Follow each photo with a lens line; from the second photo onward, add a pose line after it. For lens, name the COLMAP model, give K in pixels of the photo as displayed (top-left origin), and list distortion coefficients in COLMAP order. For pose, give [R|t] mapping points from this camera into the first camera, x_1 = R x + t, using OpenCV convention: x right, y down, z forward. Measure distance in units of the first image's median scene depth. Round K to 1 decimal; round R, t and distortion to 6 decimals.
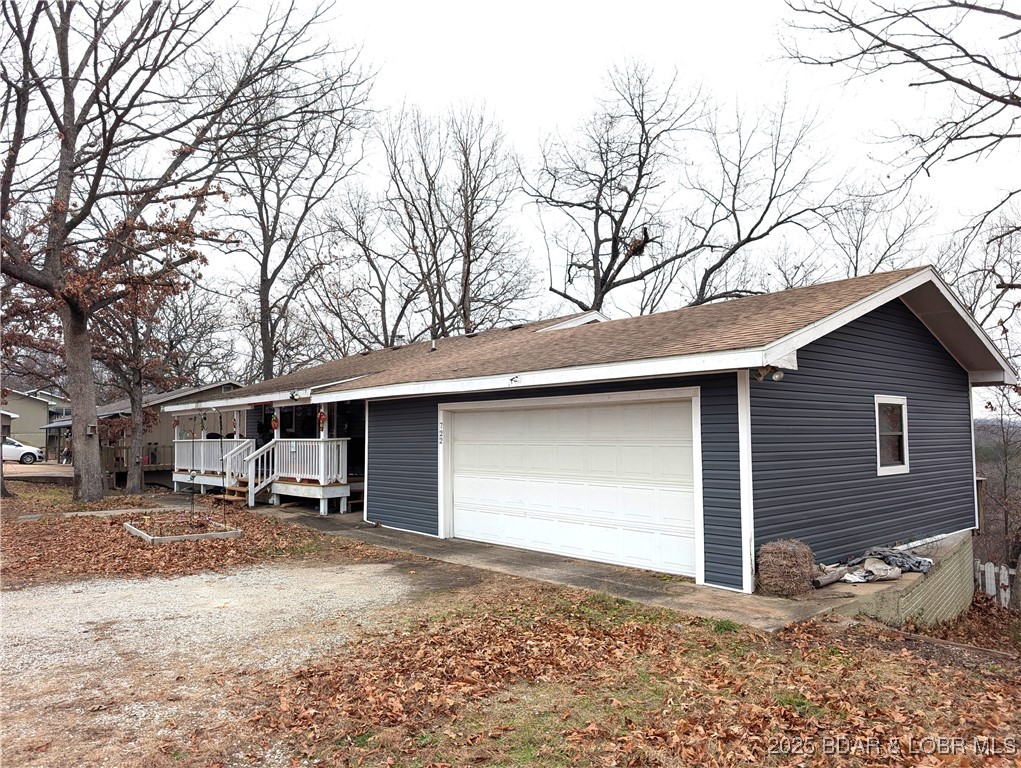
lens RADIAL K [[730.8, 0, 510.5], [0, 730.8, 384.0], [0, 0, 1]] dist [-0.002834, 0.000754]
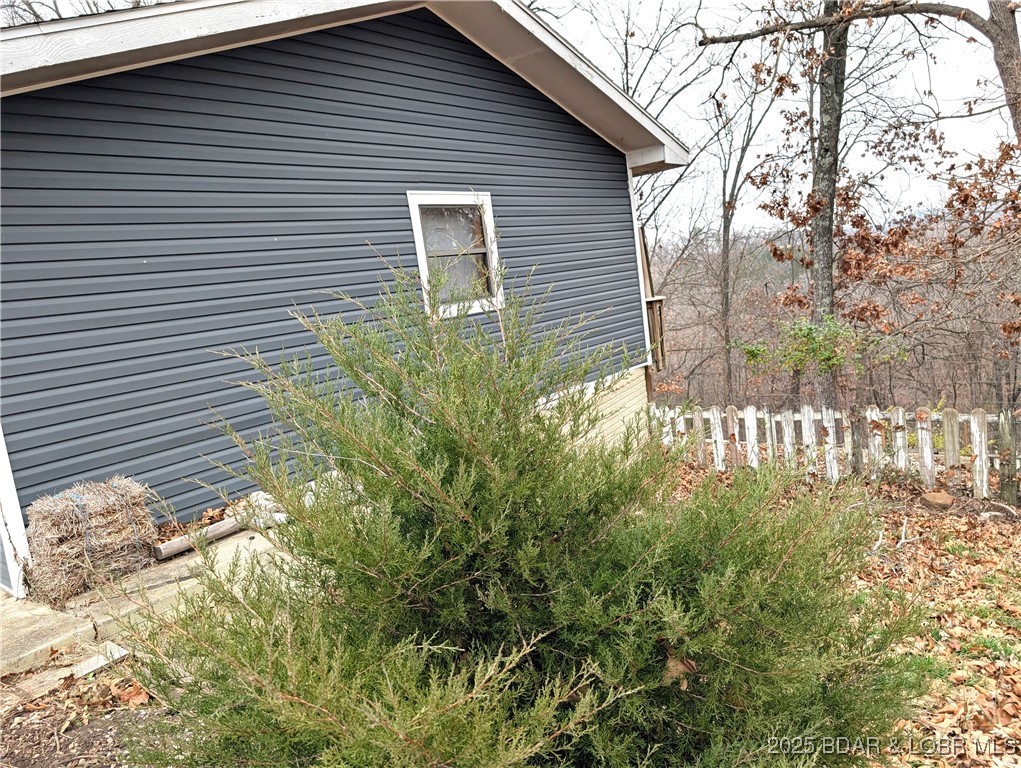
lens RADIAL K [[730.8, 0, 510.5], [0, 730.8, 384.0], [0, 0, 1]] dist [-0.002834, 0.000754]
pose [[0.976154, -0.138749, 0.166949, 0.359667], [0.102291, 0.972336, 0.209999, 0.041042], [-0.191467, -0.187914, 0.963342, 0.279863]]
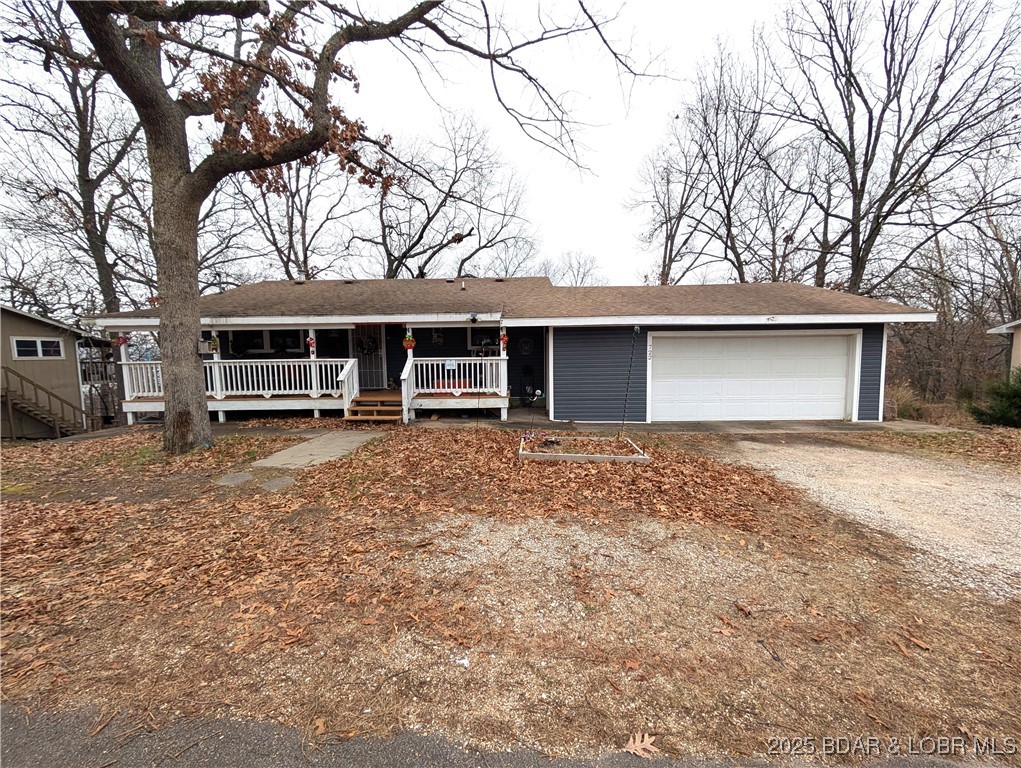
lens RADIAL K [[387.8, 0, 510.5], [0, 387.8, 384.0], [0, 0, 1]] dist [-0.000494, -0.000023]
pose [[0.663837, -0.055615, 0.745807, -0.859700], [-0.047762, 0.992043, 0.116490, 0.053513], [-0.746351, -0.112952, 0.655898, 0.694734]]
